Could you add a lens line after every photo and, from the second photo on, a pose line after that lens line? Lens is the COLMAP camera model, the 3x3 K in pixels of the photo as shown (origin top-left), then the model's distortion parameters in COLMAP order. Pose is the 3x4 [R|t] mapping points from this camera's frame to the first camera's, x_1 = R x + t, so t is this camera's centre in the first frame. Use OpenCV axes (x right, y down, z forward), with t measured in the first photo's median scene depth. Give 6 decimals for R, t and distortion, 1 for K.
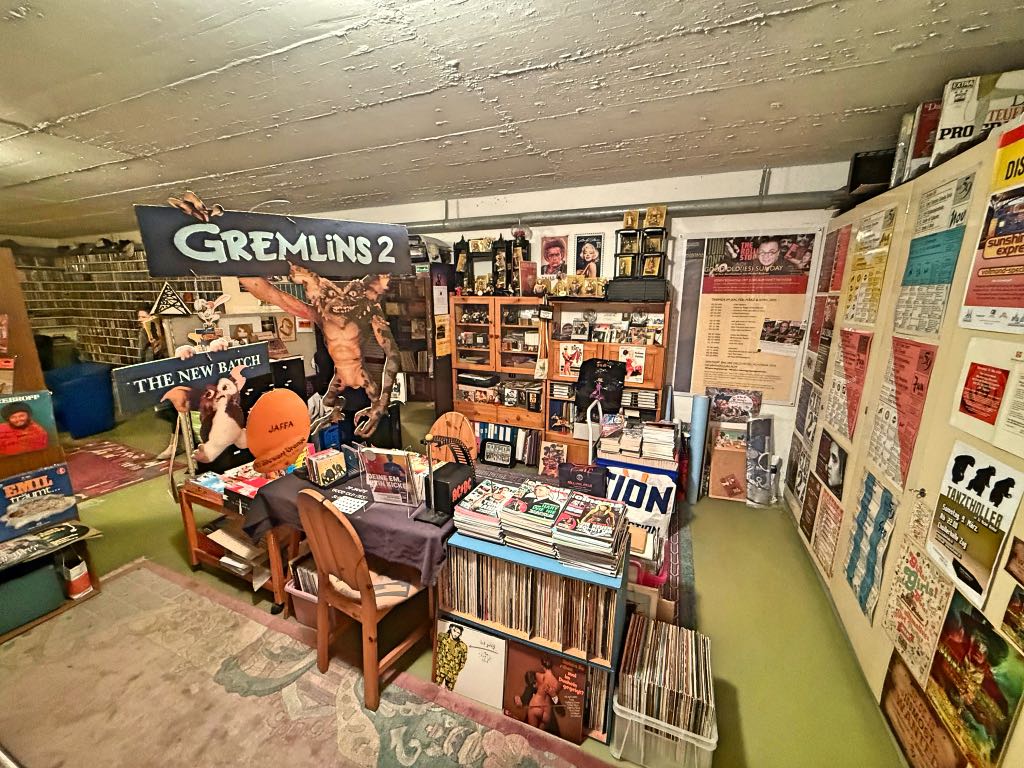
lens RADIAL K [[408.6, 0, 505.2], [0, 408.6, 382.4], [0, 0, 1]] dist [0.000116, -0.000181]
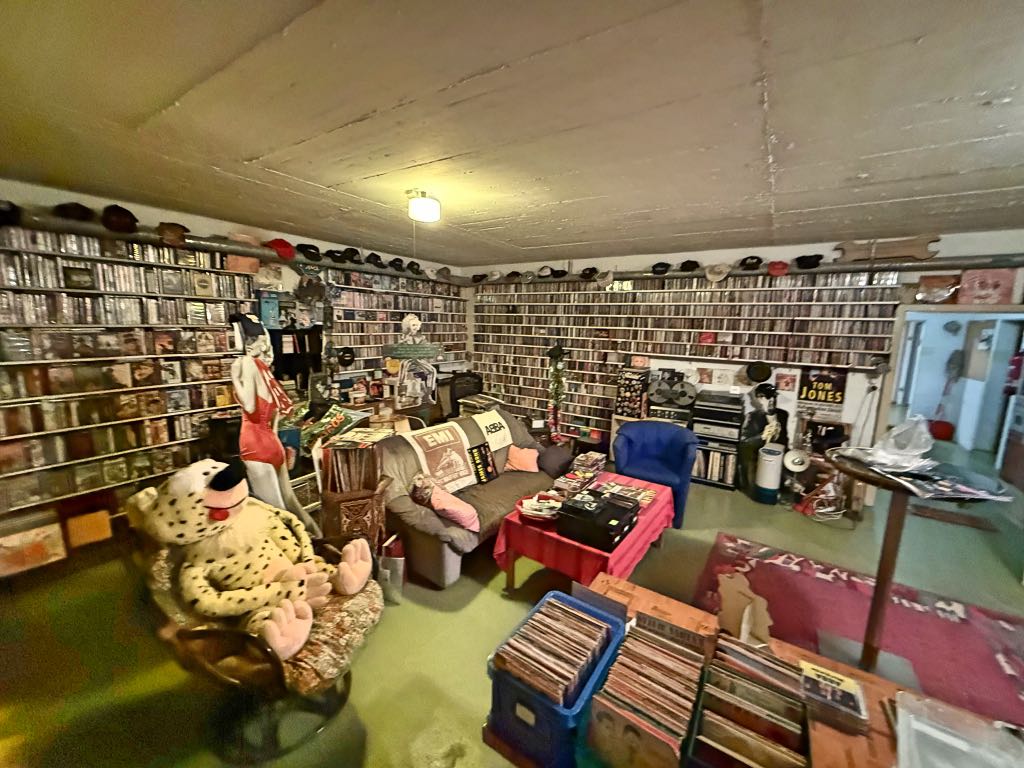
lens RADIAL K [[408.6, 0, 505.2], [0, 408.6, 382.4], [0, 0, 1]] dist [0.000116, -0.000181]
pose [[0.981510, 0.044861, -0.186081, -1.367823], [-0.057721, 0.996261, -0.064276, -0.065217], [0.182502, 0.073828, 0.980430, 0.219032]]
